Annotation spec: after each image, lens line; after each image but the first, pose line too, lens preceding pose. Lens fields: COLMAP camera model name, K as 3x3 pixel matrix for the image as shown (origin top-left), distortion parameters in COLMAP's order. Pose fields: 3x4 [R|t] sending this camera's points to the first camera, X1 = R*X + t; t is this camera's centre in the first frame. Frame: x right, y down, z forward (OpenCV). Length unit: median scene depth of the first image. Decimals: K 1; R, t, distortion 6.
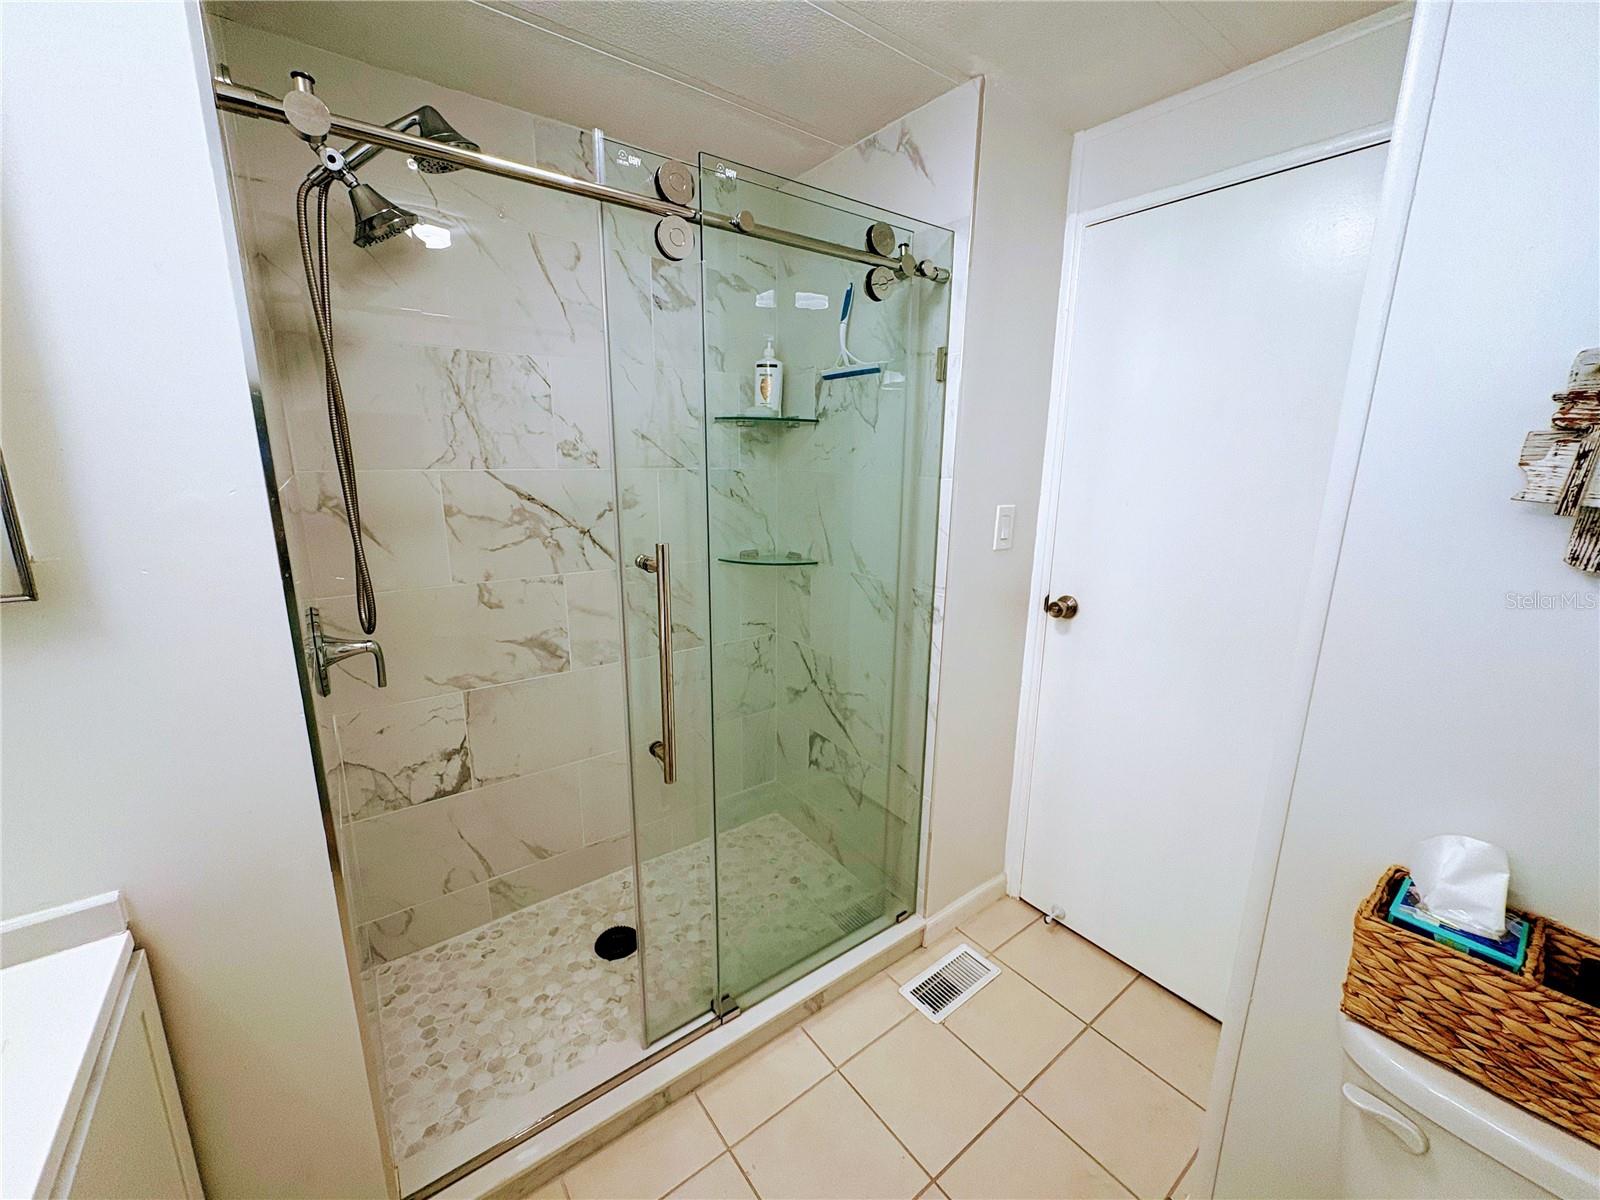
lens RADIAL K [[637.7, 0, 798.3], [0, 637.7, 597.6], [0, 0, 1]] dist [-0.002240, -0.000444]
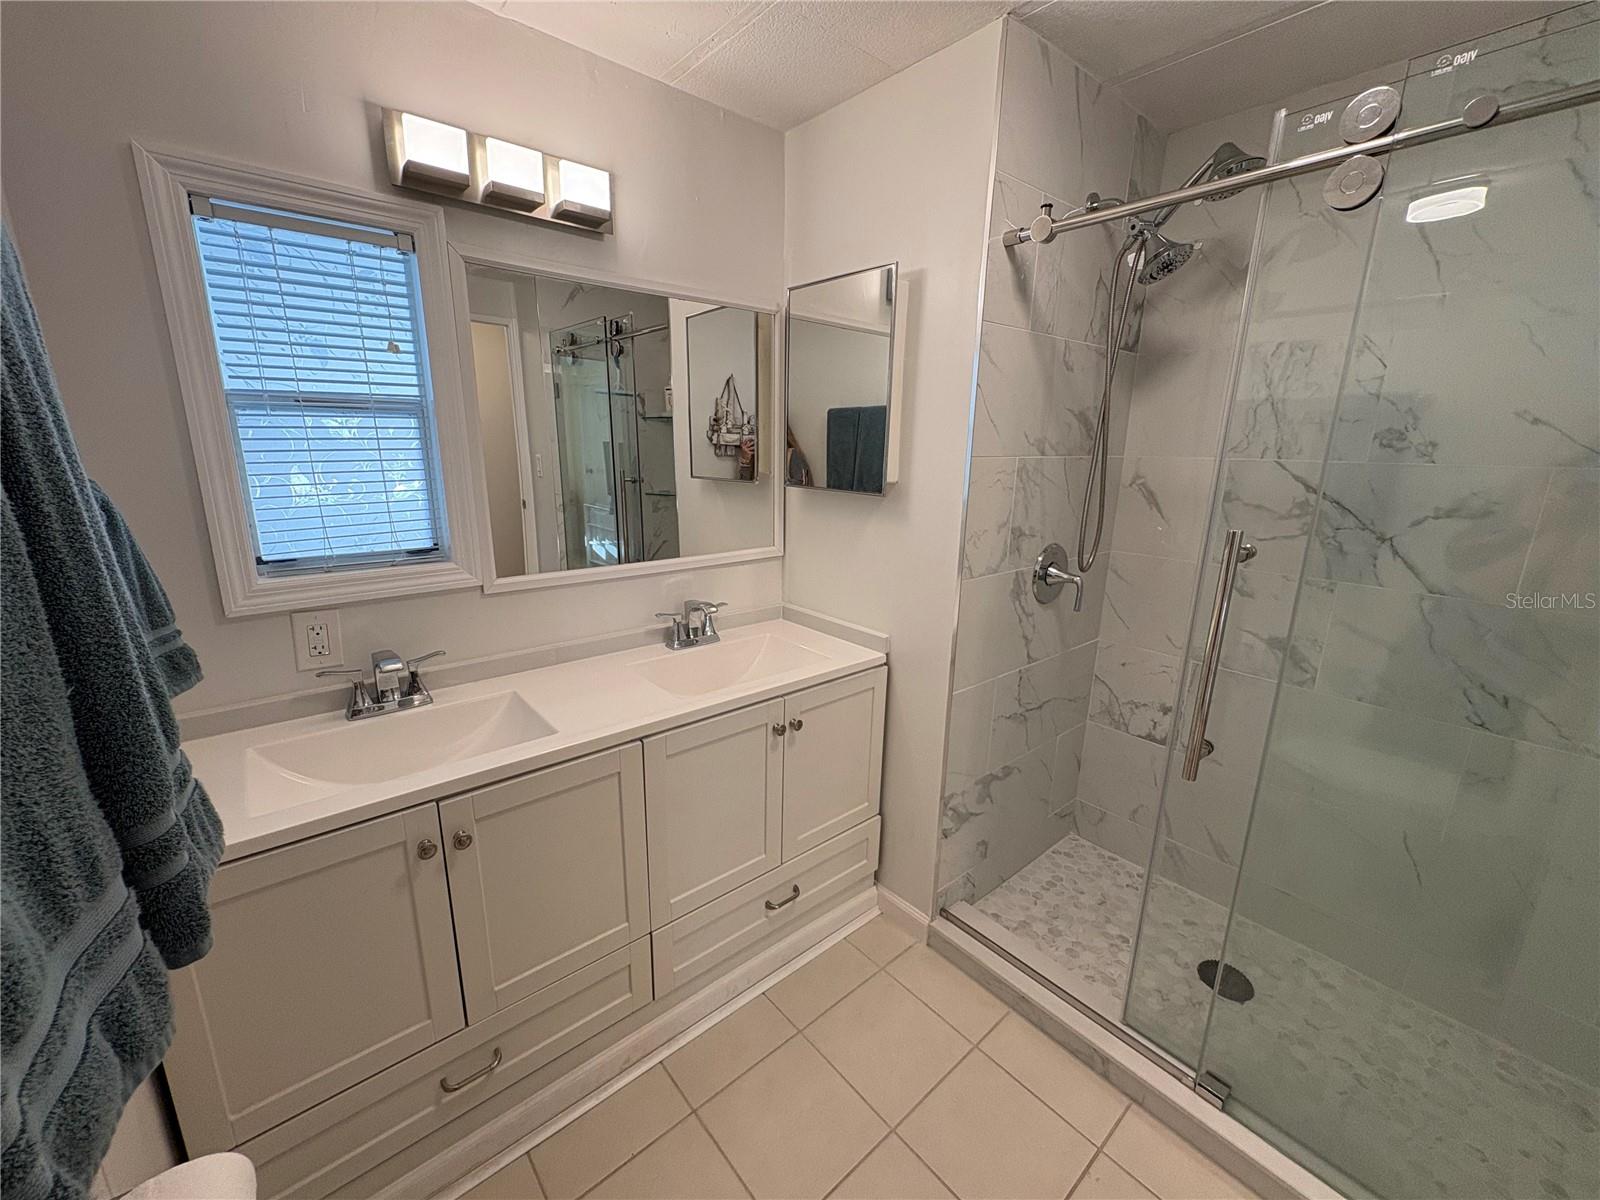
lens RADIAL K [[637.7, 0, 796.1], [0, 637.7, 600.6], [0, 0, 1]] dist [-0.002240, -0.000444]
pose [[0.049875, 0.230552, -0.971781, 0.503643], [-0.236845, 0.947968, 0.212747, -0.024238], [0.970266, 0.219551, 0.101884, 0.211142]]
